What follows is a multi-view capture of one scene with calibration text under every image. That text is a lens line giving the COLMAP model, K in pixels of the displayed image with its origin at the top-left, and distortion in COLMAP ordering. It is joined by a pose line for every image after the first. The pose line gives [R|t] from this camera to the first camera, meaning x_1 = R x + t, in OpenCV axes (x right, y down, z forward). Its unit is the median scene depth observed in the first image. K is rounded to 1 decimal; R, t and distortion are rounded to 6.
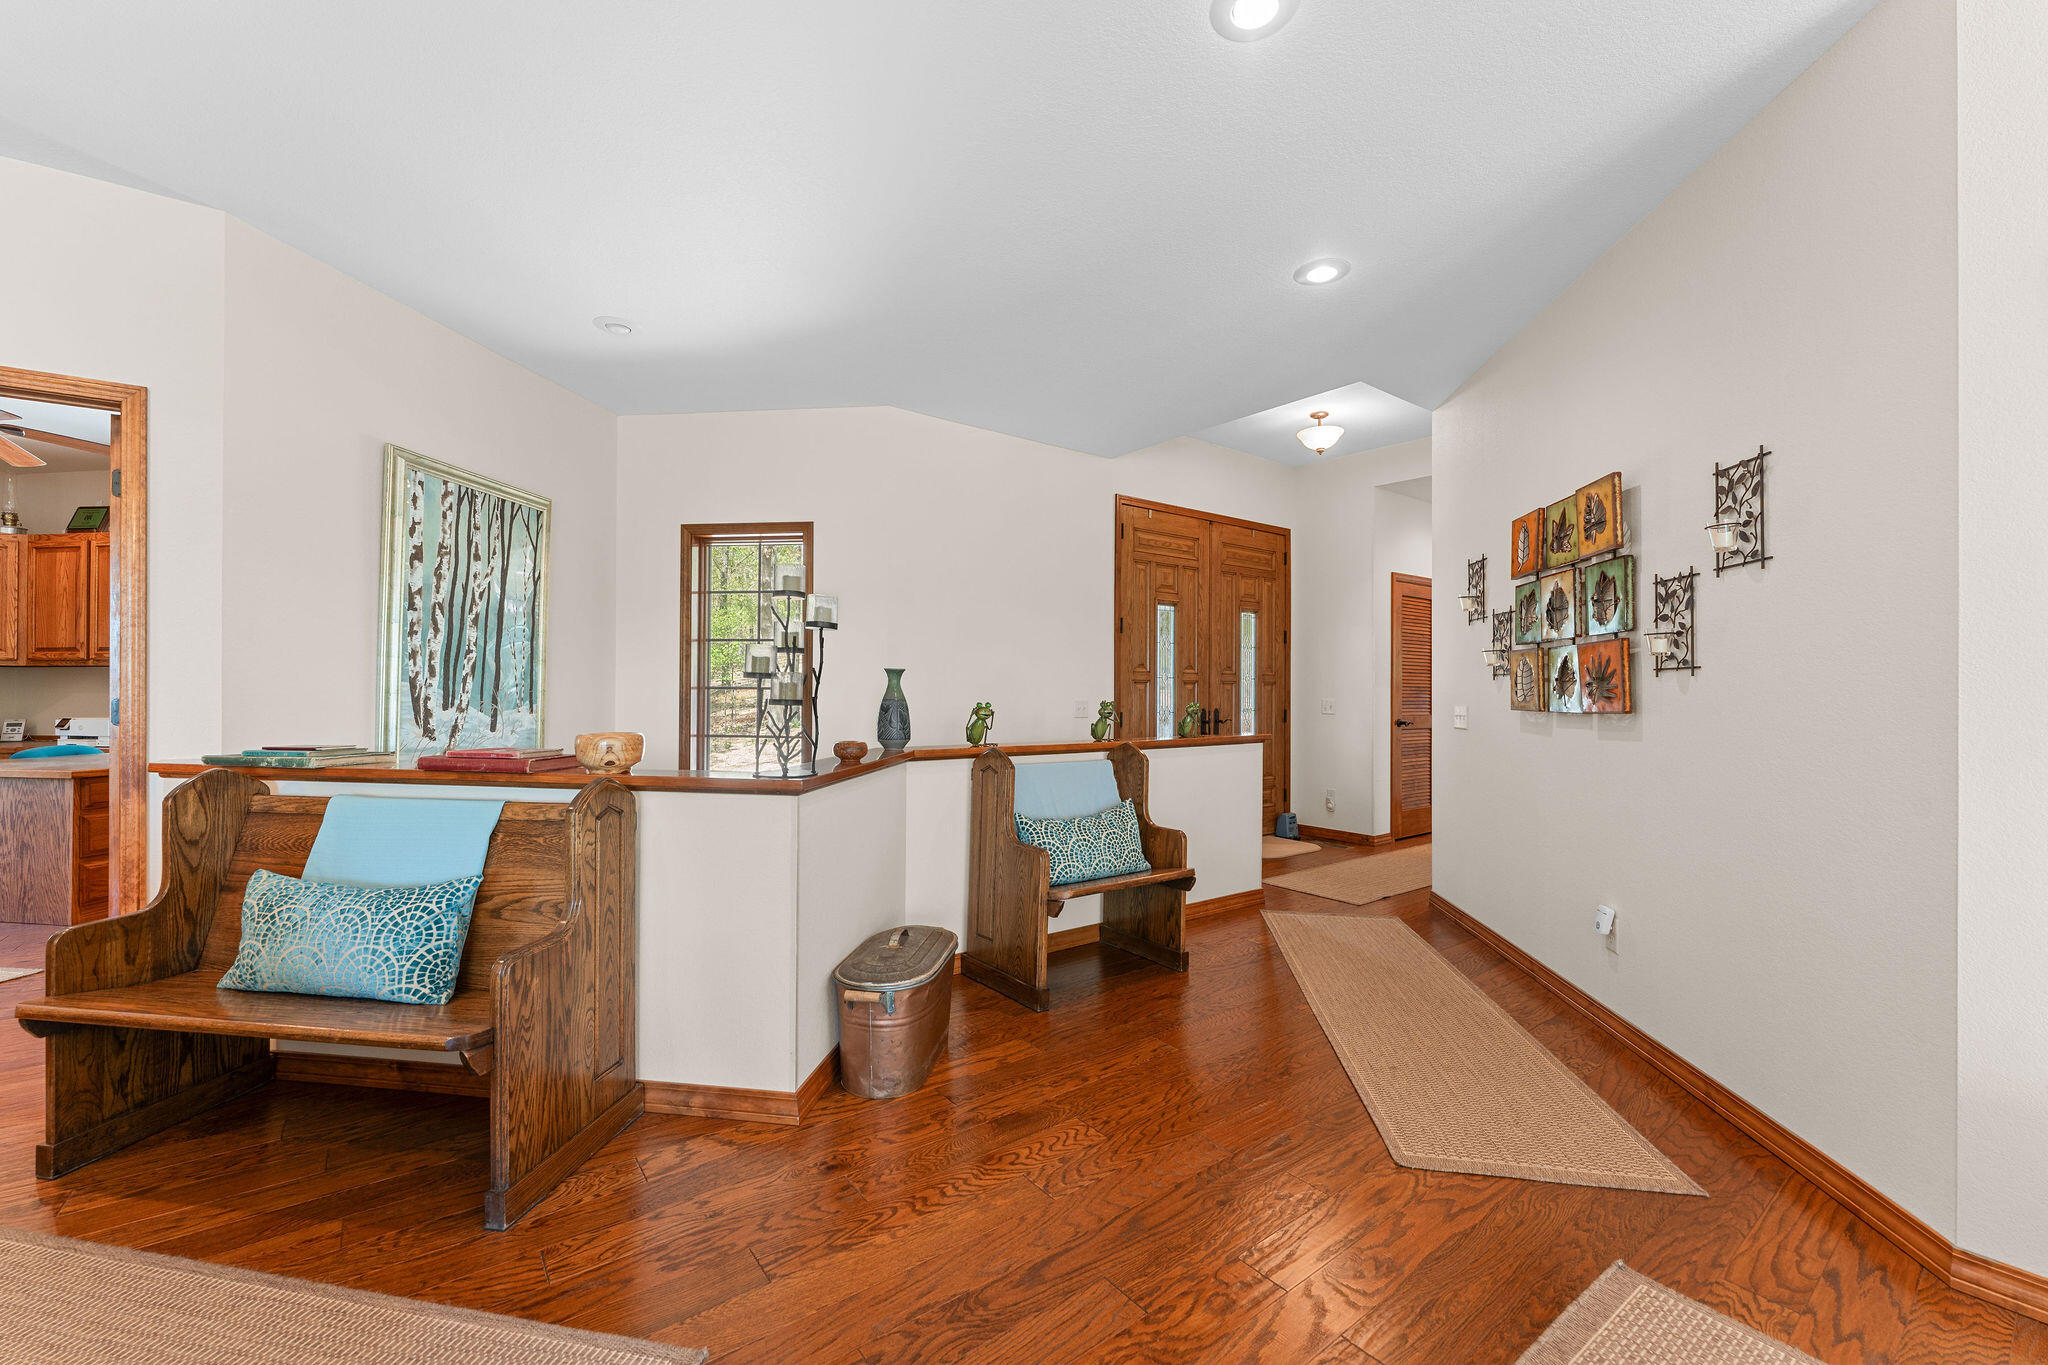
lens RADIAL K [[814.4, 0, 1022.6], [0, 814.4, 680.5], [0, 0, 1]] dist [-0.002928, -0.000364]
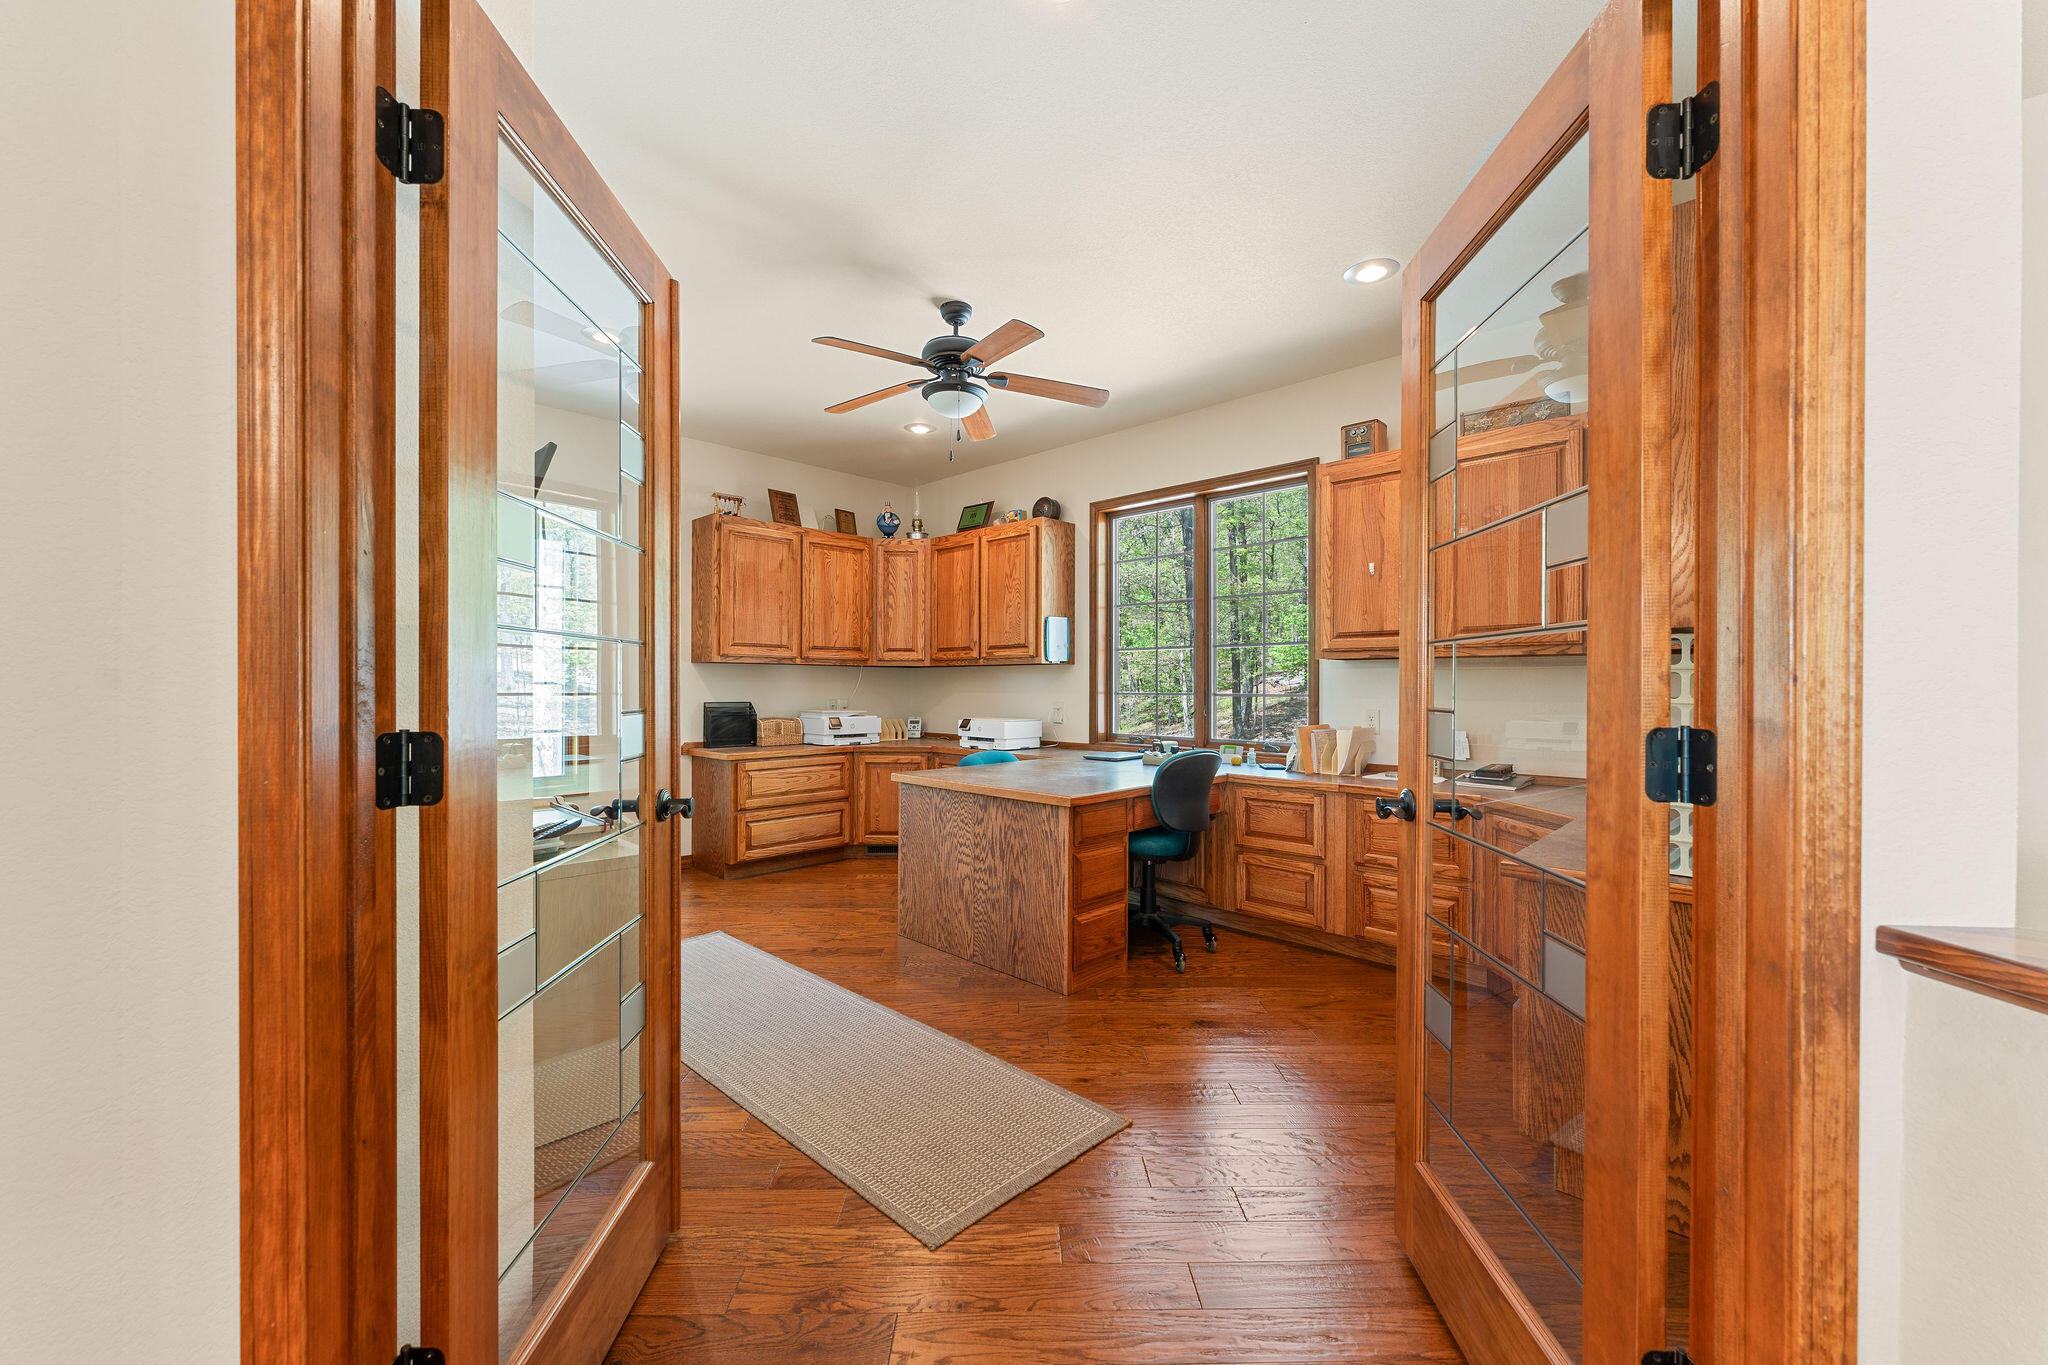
lens RADIAL K [[814.4, 0, 1027.4], [0, 814.4, 683.2], [0, 0, 1]] dist [-0.002928, -0.000364]
pose [[0.801780, 0.001136, -0.597618, -0.520399], [0.001506, 0.999991, 0.003921, -0.000121], [0.597617, -0.004043, 0.801771, 0.248612]]
